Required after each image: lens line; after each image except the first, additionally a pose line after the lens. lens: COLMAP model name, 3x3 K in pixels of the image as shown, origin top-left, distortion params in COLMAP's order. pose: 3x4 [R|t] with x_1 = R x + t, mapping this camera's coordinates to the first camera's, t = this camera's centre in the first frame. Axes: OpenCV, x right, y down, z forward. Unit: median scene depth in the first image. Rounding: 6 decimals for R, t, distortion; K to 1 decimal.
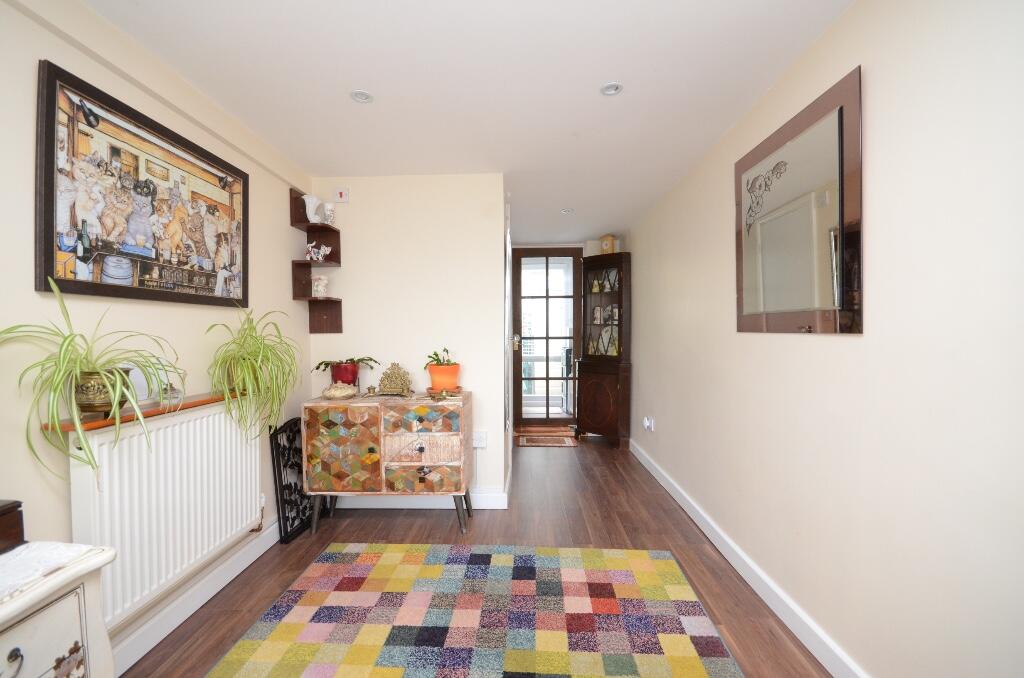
lens RADIAL K [[446.0, 0, 514.3], [0, 446.0, 334.6], [0, 0, 1]] dist [0.002086, -0.008795]
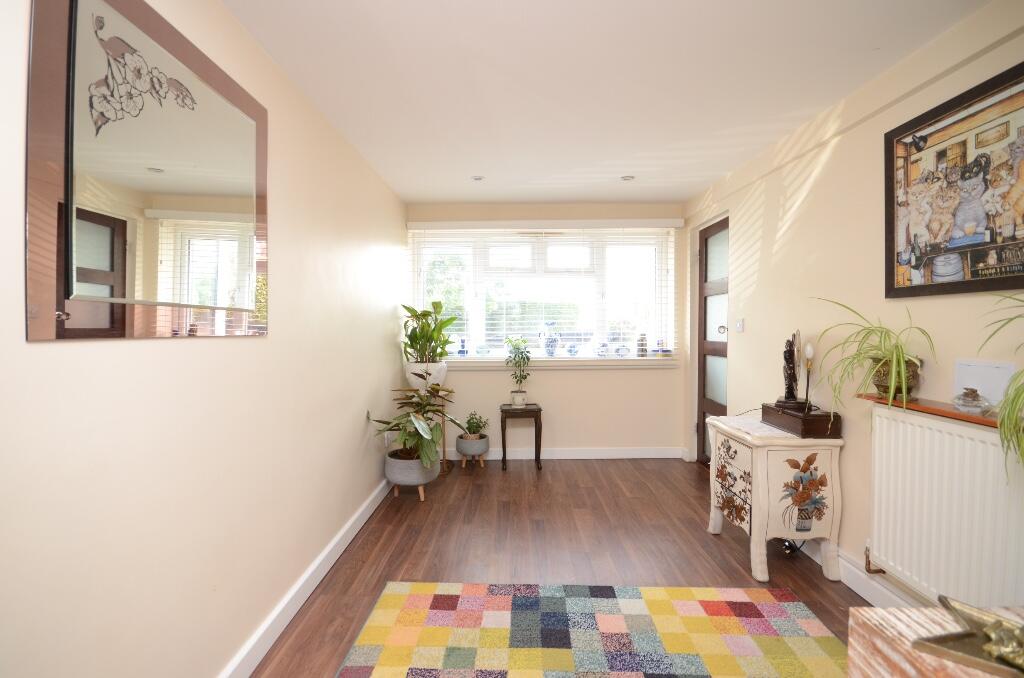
lens RADIAL K [[446.0, 0, 509.0], [0, 446.0, 332.2], [0, 0, 1]] dist [0.002086, -0.008795]
pose [[-0.999860, 0.008087, -0.014656, 0.132279], [0.007803, 0.999783, 0.019336, -0.023370], [0.014809, 0.019219, -0.999706, 1.982187]]
